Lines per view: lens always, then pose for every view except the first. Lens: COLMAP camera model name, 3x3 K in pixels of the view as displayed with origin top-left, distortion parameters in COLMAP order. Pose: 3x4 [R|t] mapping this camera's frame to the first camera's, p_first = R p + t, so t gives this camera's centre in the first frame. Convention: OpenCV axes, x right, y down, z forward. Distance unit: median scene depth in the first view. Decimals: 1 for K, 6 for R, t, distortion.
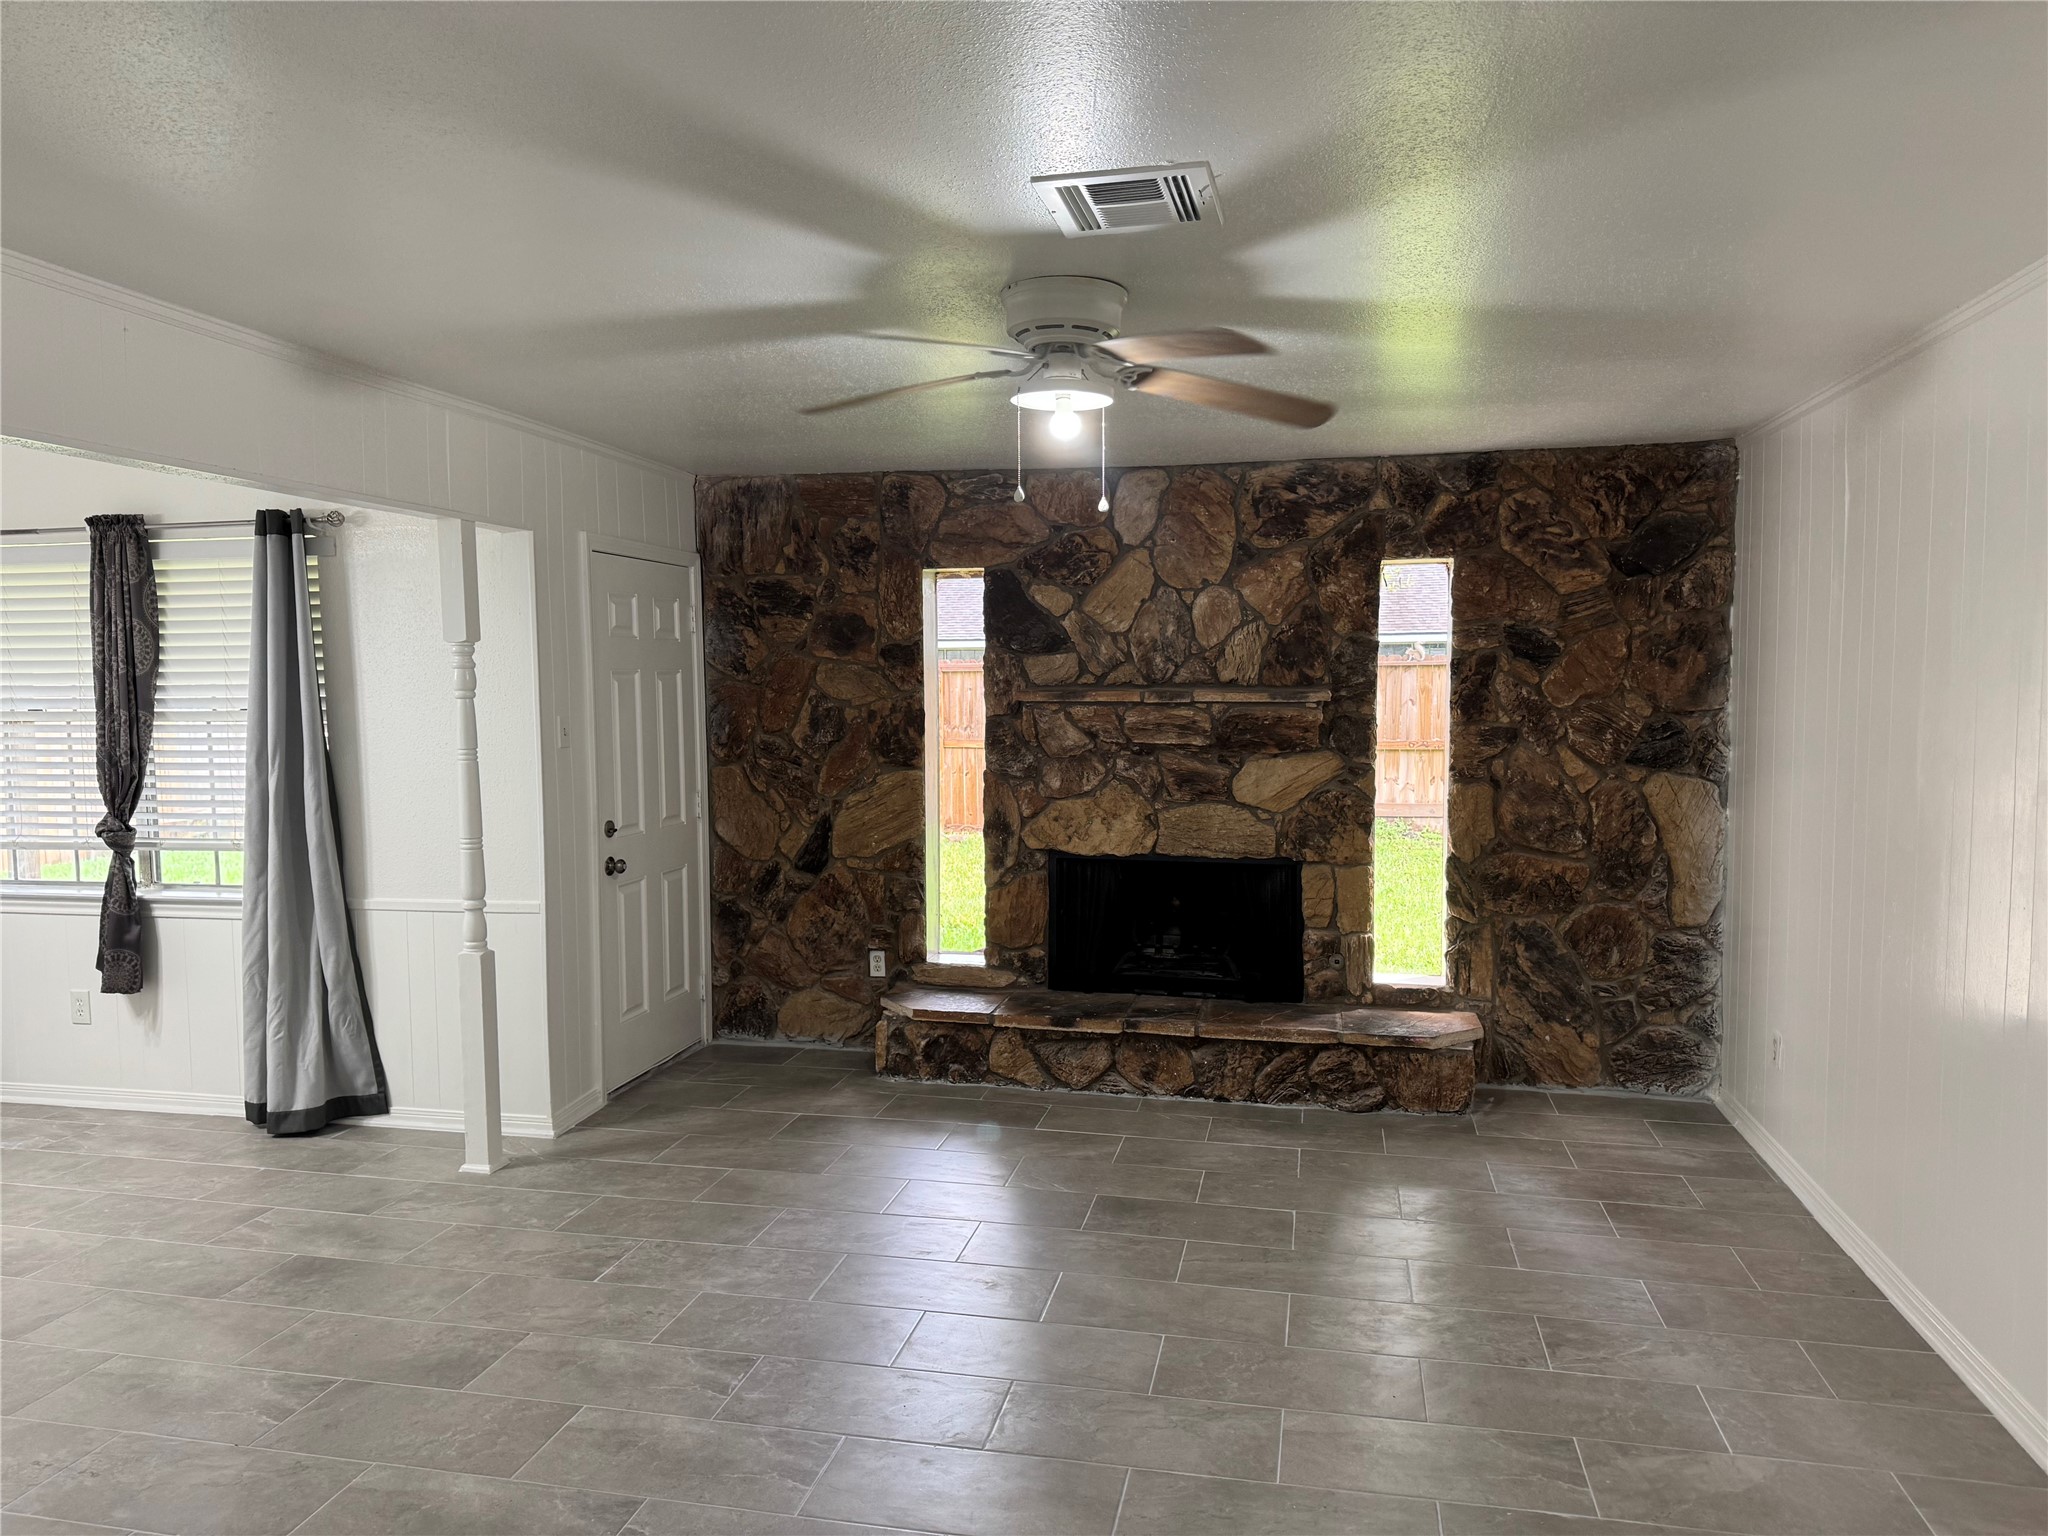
lens RADIAL K [[1442.1, 0, 1030.9], [0, 1442.1, 777.9], [0, 0, 1]] dist [0.130001, -0.193902]
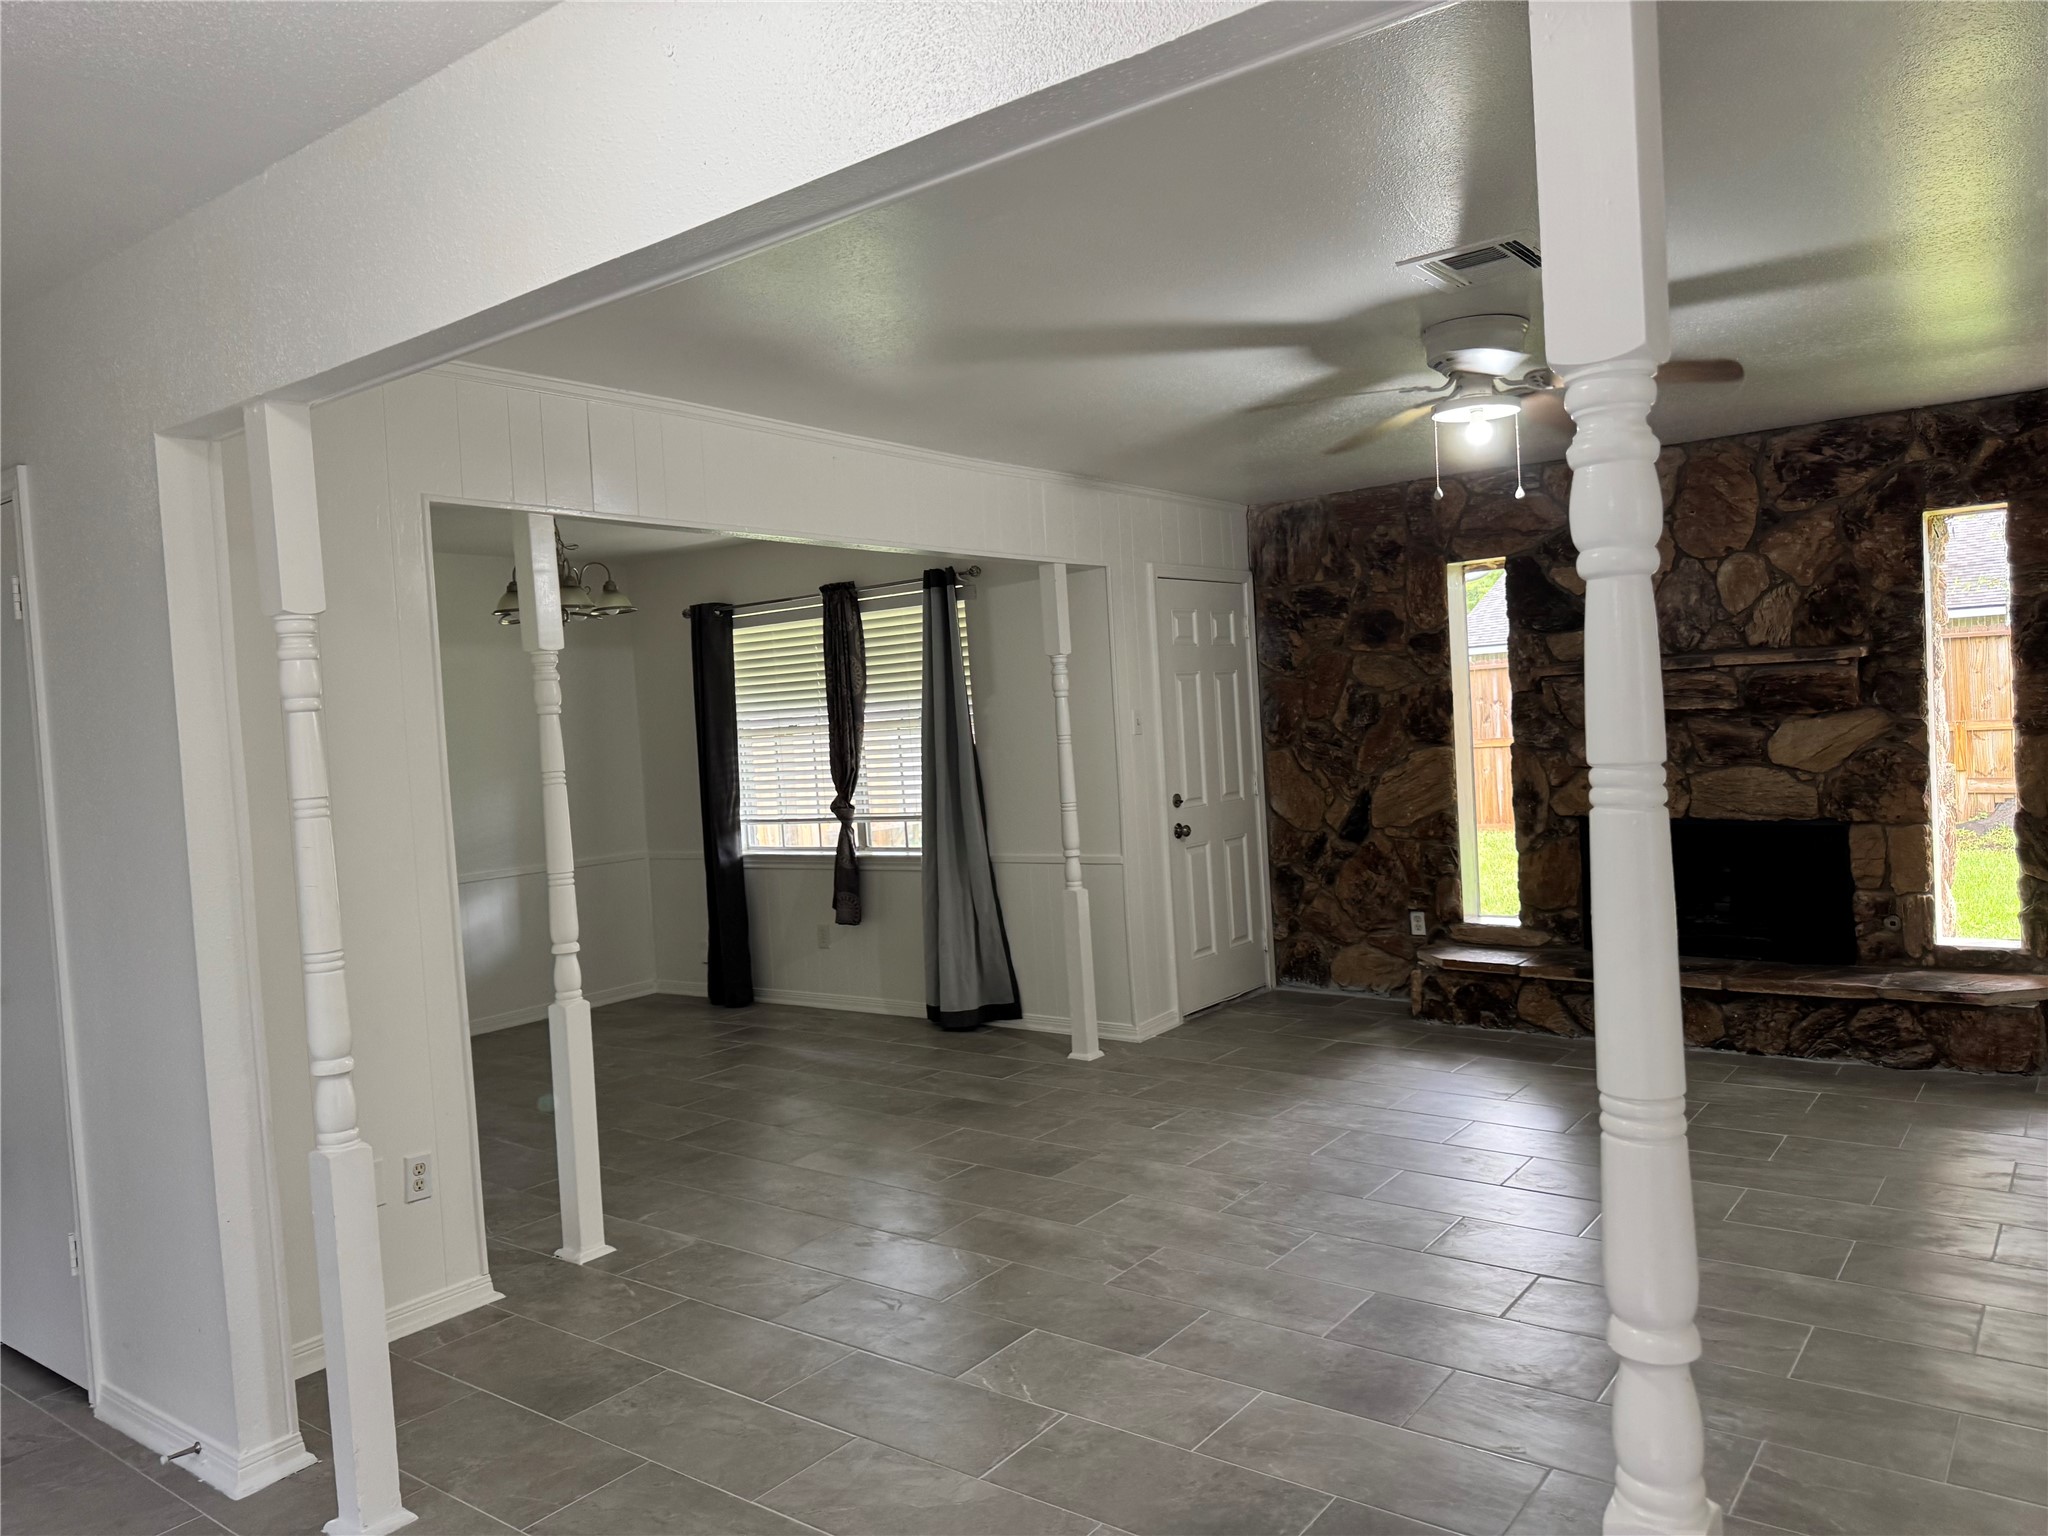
lens RADIAL K [[1443.5, 0, 1011.3], [0, 1443.5, 770.6], [0, 0, 1]] dist [0.103301, -0.190892]
pose [[0.900434, -0.032738, -0.433759, 0.107341], [0.023685, 0.999375, -0.026260, 0.035784], [0.434347, 0.013372, 0.900646, -0.149595]]
